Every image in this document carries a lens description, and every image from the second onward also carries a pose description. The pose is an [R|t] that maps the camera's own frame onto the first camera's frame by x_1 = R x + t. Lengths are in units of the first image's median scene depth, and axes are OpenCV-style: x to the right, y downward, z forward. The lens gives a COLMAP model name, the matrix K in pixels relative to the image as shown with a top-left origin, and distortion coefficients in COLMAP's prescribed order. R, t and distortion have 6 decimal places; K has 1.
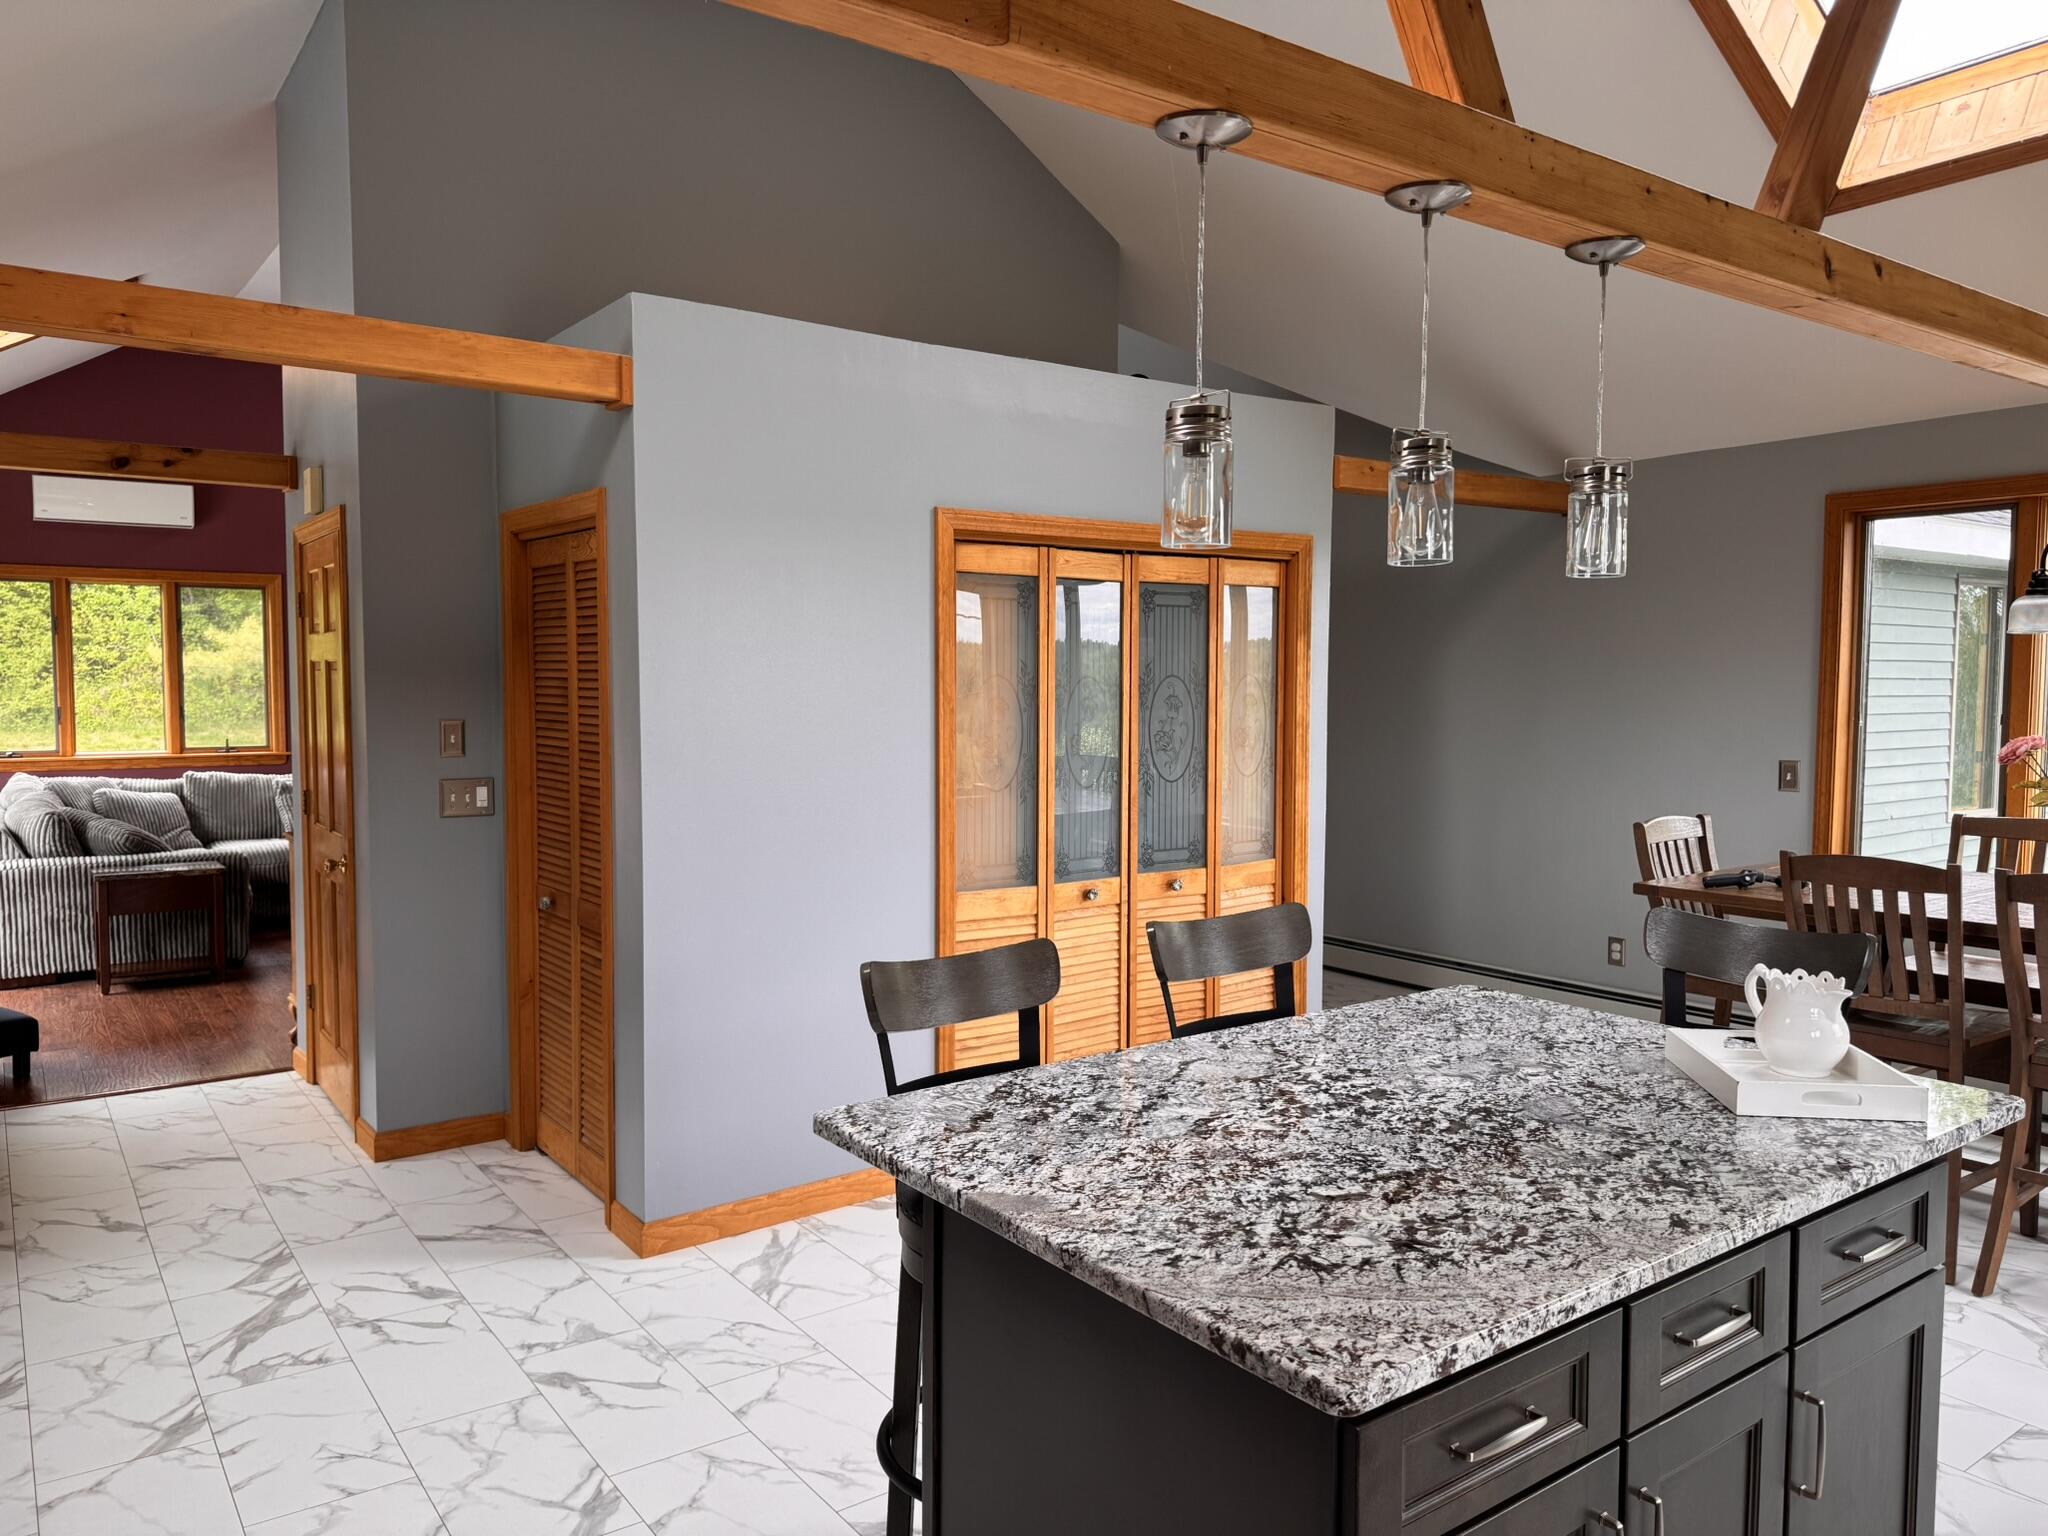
lens RADIAL K [[1432.5, 0, 1011.7], [0, 1432.5, 762.7], [0, 0, 1]] dist [0.028664, -0.054390]
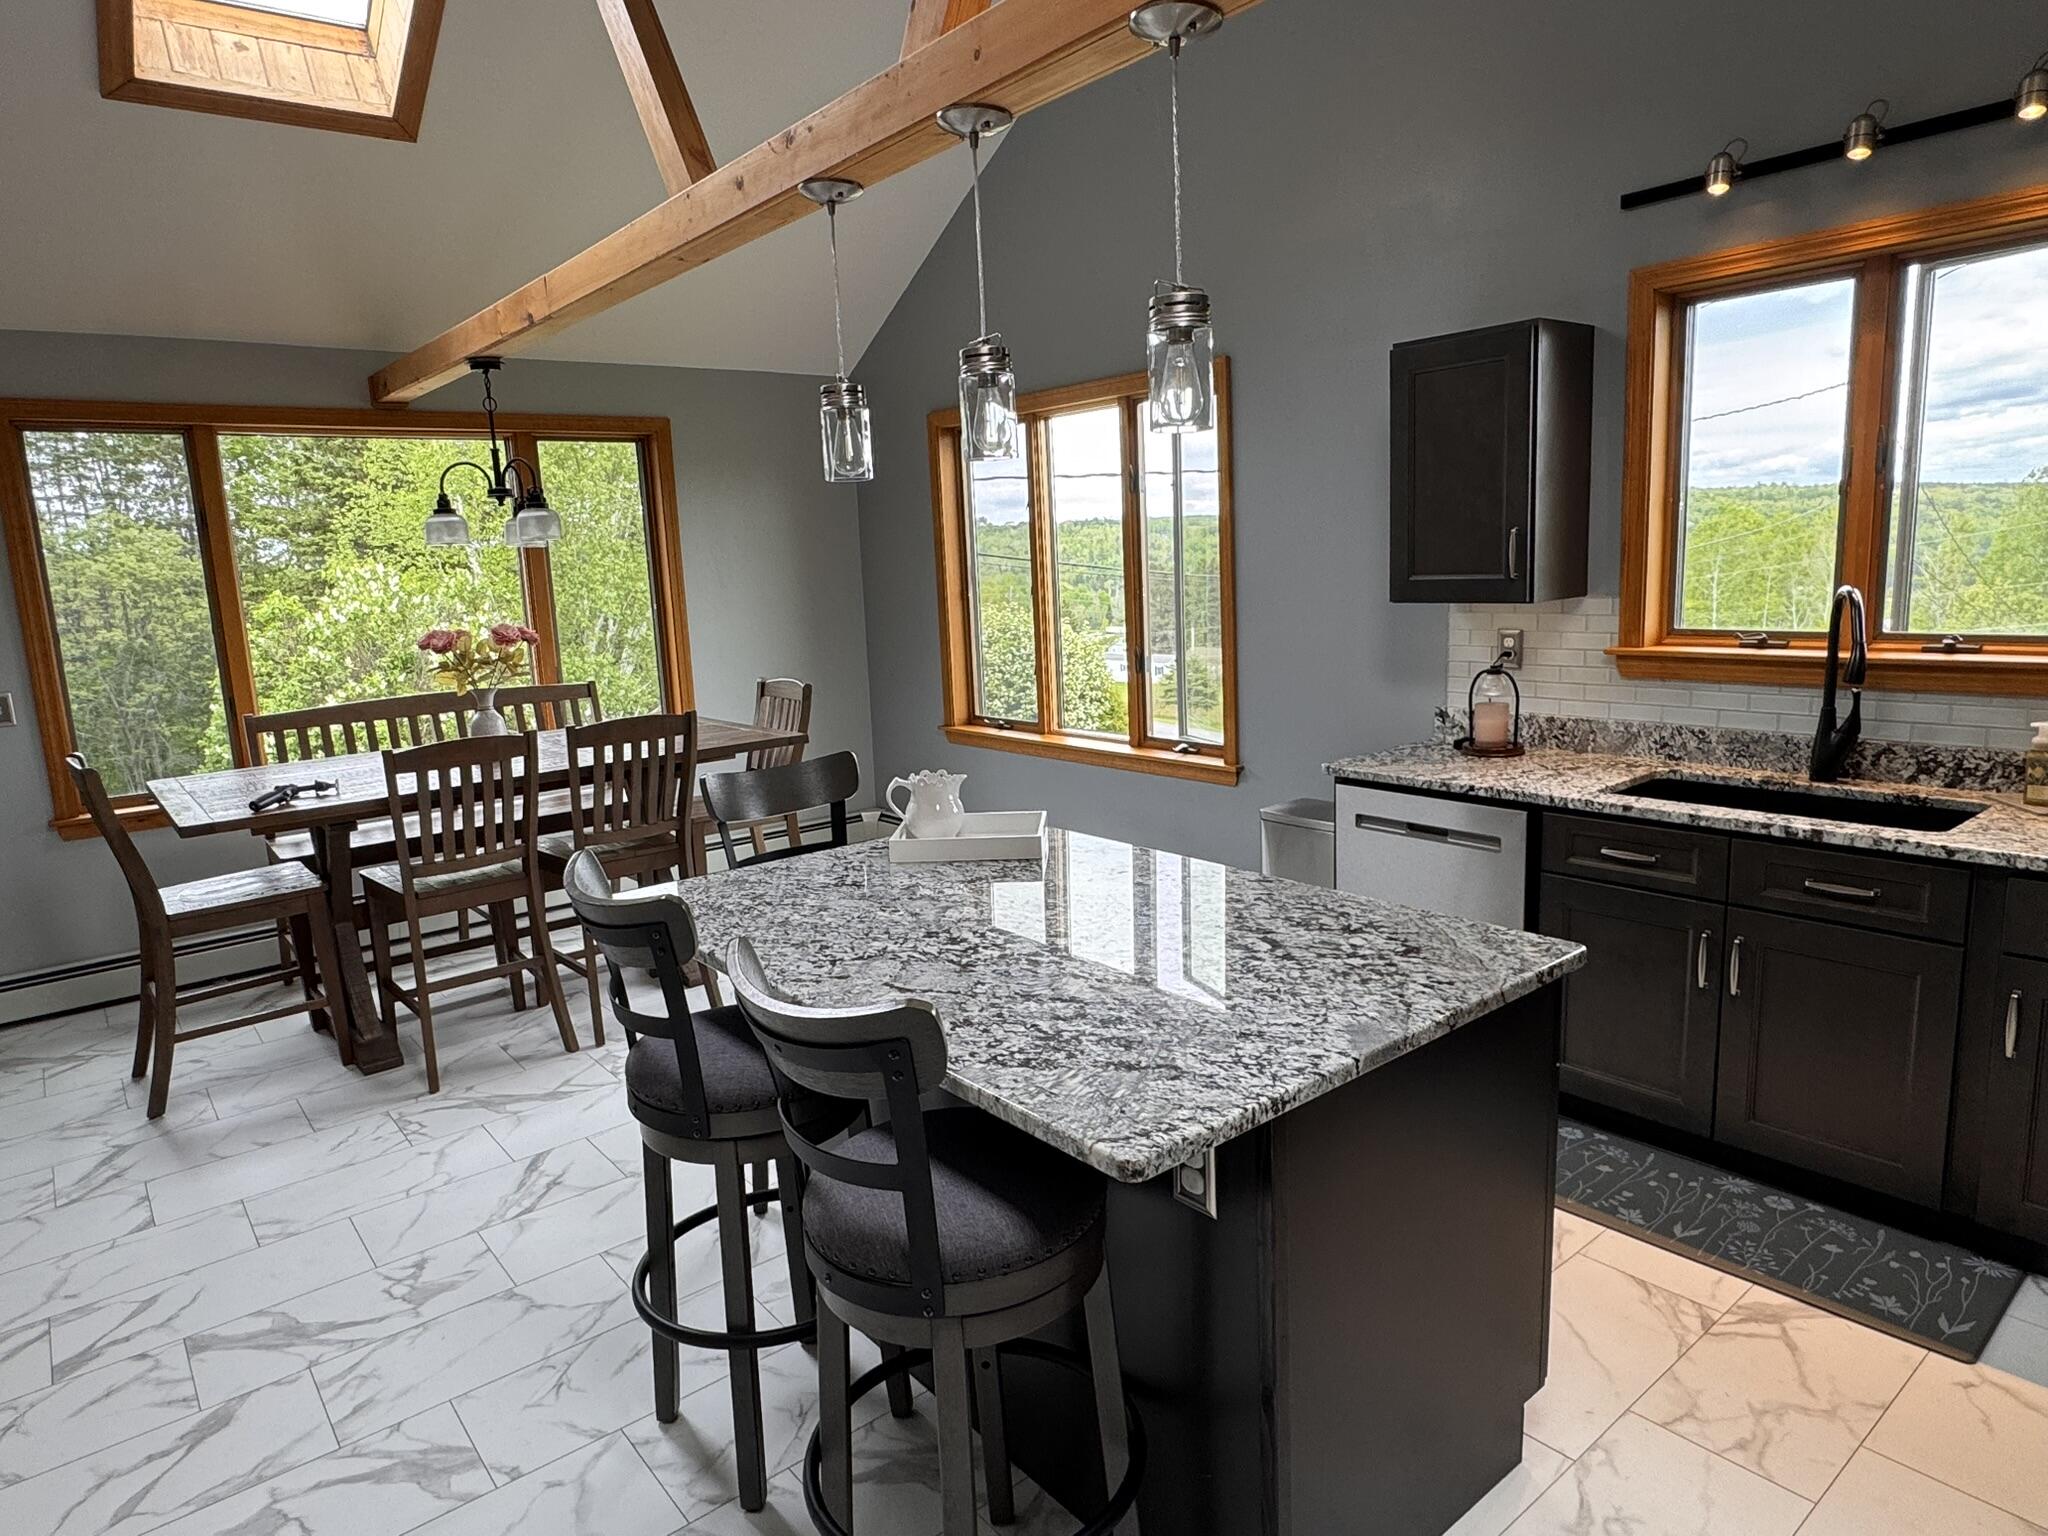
lens RADIAL K [[1248.6, 0, 1010.6], [0, 1248.6, 764.3], [0, 0, 1]] dist [-0.009232, -0.000622]
pose [[-0.056884, -0.169992, 0.983802, -0.842822], [0.105105, 0.978902, 0.175223, -0.087530], [-0.992833, 0.113369, -0.037817, 1.223656]]
